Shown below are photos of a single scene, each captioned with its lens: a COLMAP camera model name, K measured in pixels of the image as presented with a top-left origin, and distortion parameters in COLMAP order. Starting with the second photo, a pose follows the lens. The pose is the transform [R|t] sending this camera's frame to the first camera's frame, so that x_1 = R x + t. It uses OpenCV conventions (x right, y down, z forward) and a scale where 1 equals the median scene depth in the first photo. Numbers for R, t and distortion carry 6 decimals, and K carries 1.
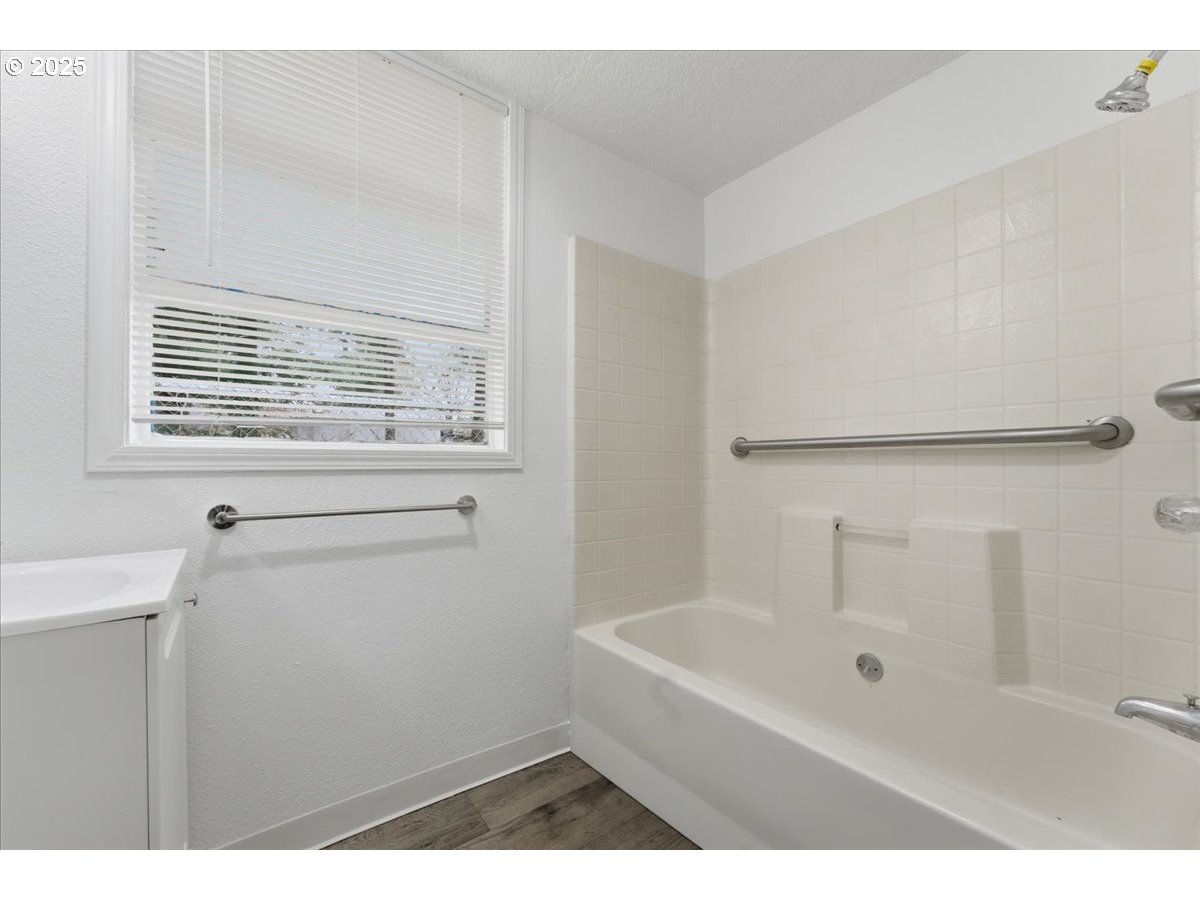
lens RADIAL K [[488.6, 0, 600.1], [0, 488.6, 461.4], [0, 0, 1]] dist [-0.002027, -0.000167]
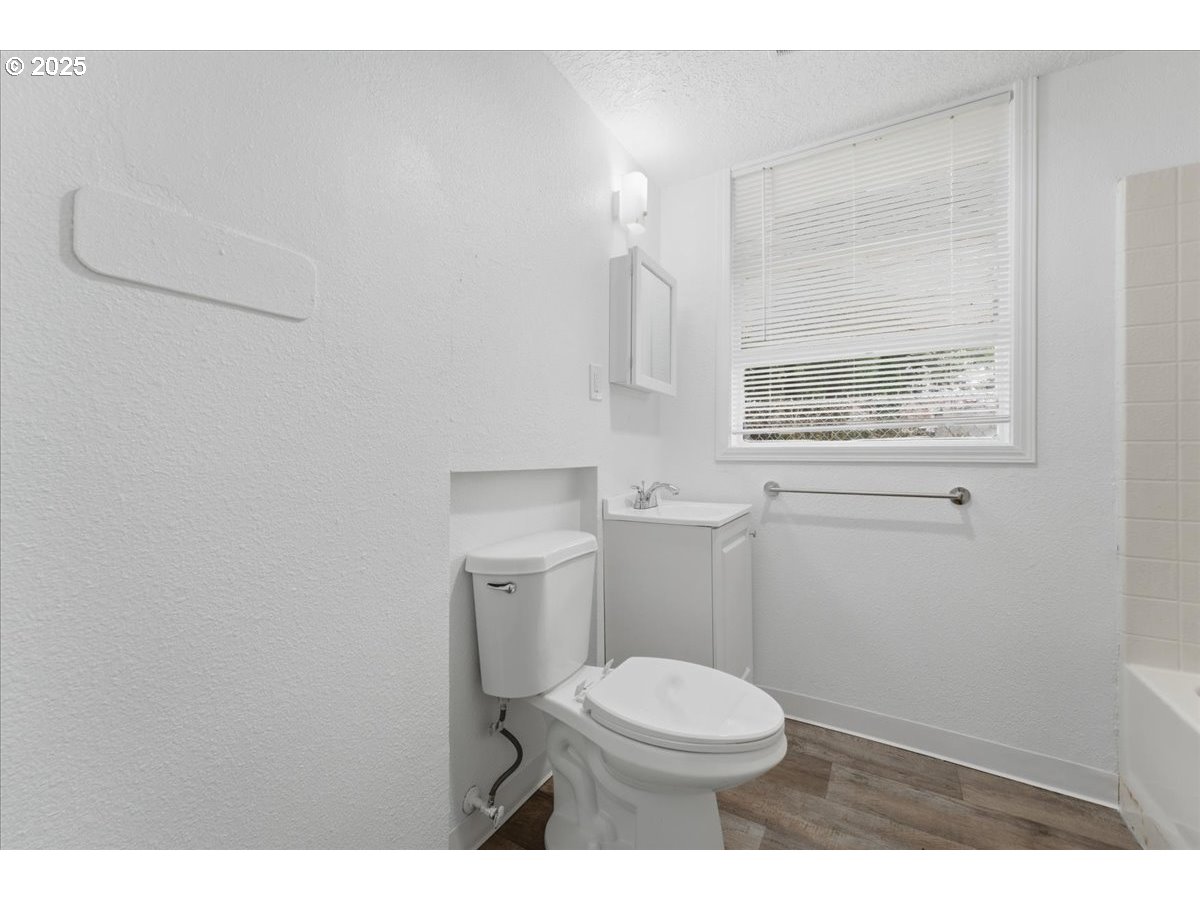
lens RADIAL K [[482.1, 0, 600.0], [0, 482.1, 445.1], [0, 0, 1]] dist [-0.000917, -0.000095]
pose [[0.381951, -0.022186, -0.923916, 0.398456], [-0.002770, 0.999680, -0.025151, 0.006206], [0.924178, 0.012166, 0.381768, -0.126855]]
